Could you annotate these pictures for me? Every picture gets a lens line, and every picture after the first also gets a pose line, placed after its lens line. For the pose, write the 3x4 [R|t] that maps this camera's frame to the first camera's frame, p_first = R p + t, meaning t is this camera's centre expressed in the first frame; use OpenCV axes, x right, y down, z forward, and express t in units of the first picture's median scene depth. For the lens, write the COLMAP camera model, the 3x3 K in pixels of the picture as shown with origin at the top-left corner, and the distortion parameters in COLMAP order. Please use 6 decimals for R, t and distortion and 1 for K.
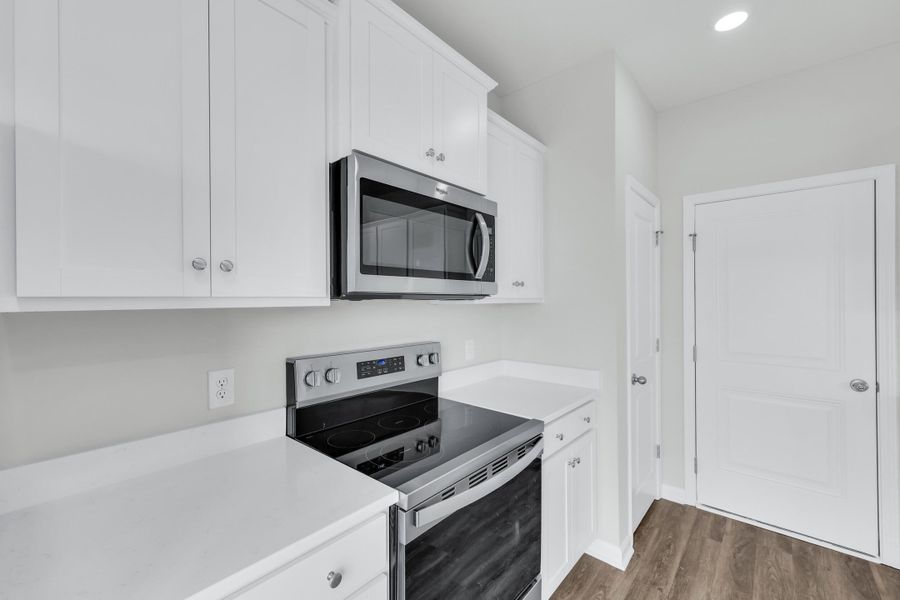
lens RADIAL K [[379.2, 0, 450.0], [0, 379.2, 300.0], [0, 0, 1]] dist [0.000481, 0.000033]
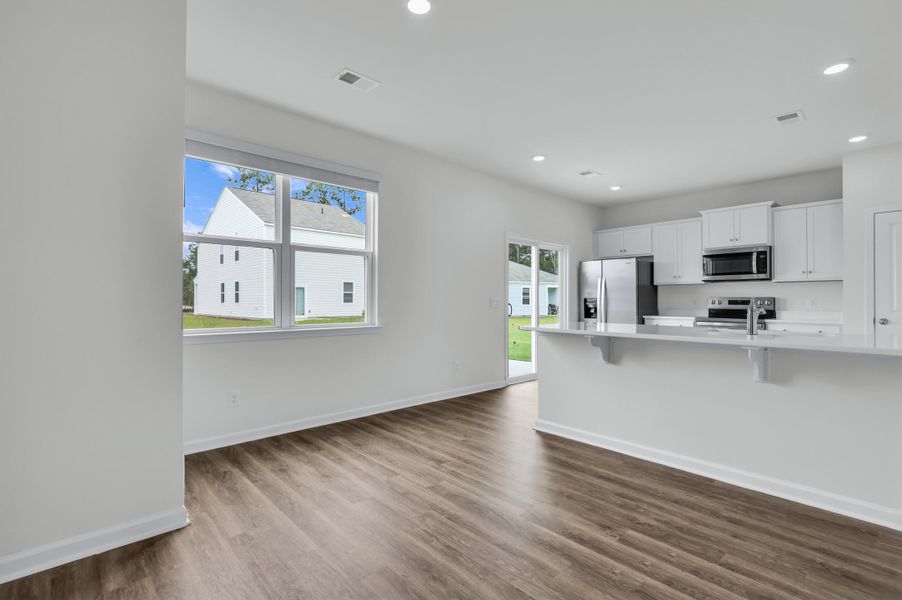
lens RADIAL K [[417.4, 0, 451.0], [0, 417.4, 300.0], [0, 0, 1]] dist [0.001366, 0.000191]
pose [[-0.111578, 0.002570, -0.993752, 3.789418], [-0.002384, 0.999993, 0.002853, 0.157108], [0.993753, 0.002687, -0.111571, -1.087660]]
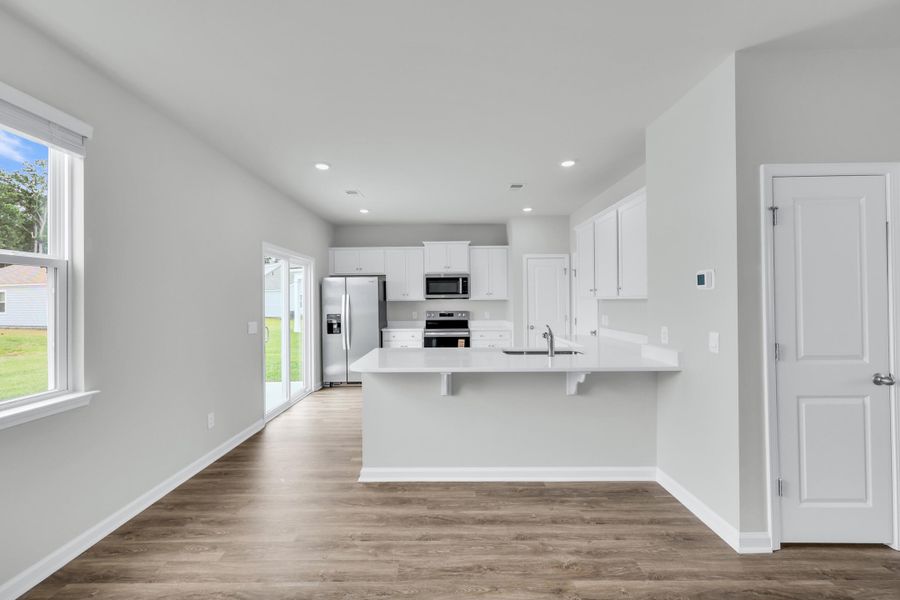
lens RADIAL K [[364.3, 0, 445.2], [0, 364.3, 300.1], [0, 0, 1]] dist [0.001631, 0.000231]
pose [[0.647773, -0.001515, -0.761832, 3.029160], [0.004688, 0.999987, 0.001997, 0.001545], [0.761819, -0.004865, 0.647772, -1.711528]]
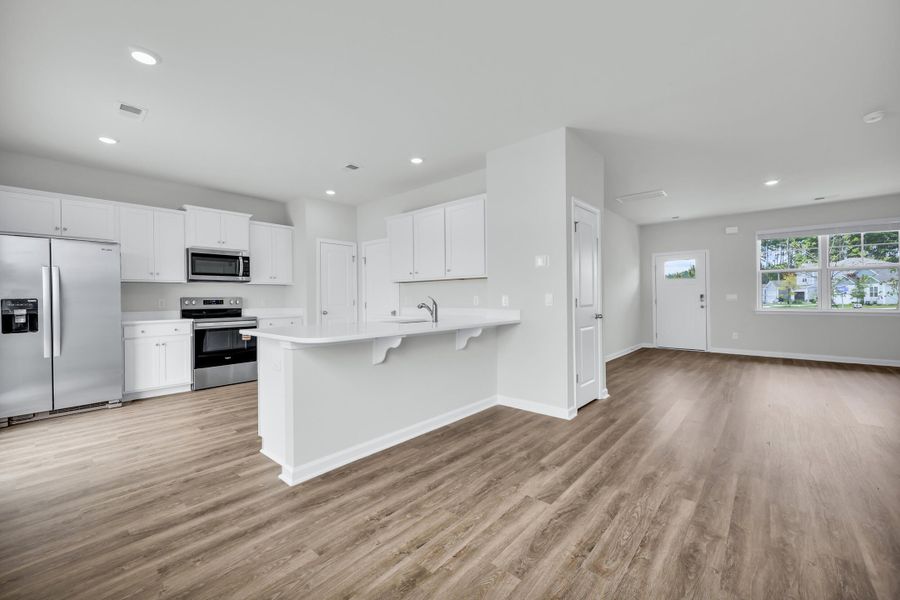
lens RADIAL K [[364.3, 0, 445.2], [0, 364.3, 300.1], [0, 0, 1]] dist [0.001631, 0.000231]
pose [[0.999779, -0.005021, -0.020416, 2.031242], [0.005134, 0.999972, 0.005499, 0.156129], [0.020388, -0.005603, 0.999776, -2.299259]]
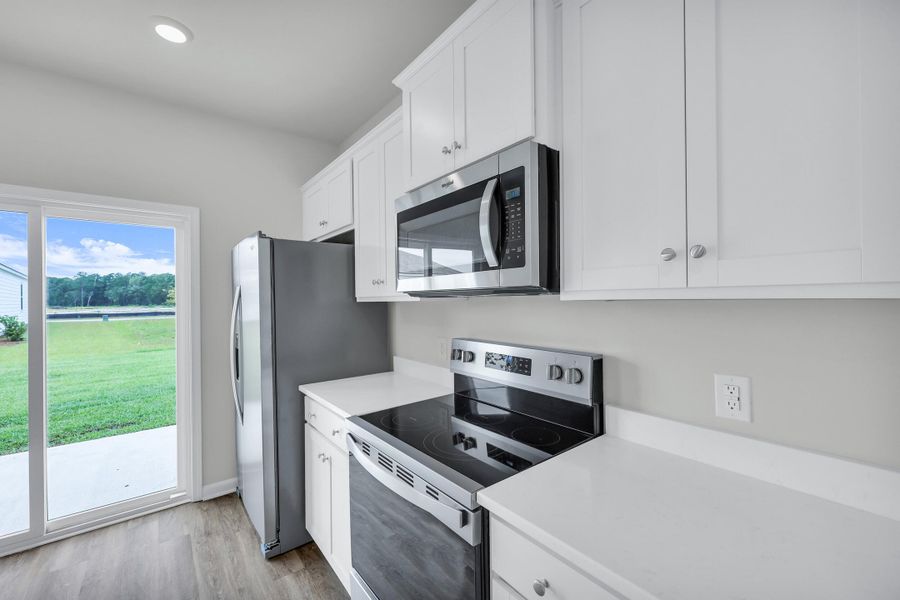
lens RADIAL K [[374.1, 0, 451.6], [0, 374.1, 295.5], [0, 0, 1]] dist [0.000531, 0.000071]
pose [[-0.195357, 0.007089, -0.980707, 0.830562], [0.019946, 0.999796, 0.003254, -0.006320], [0.980529, -0.018925, -0.195459, 1.084495]]
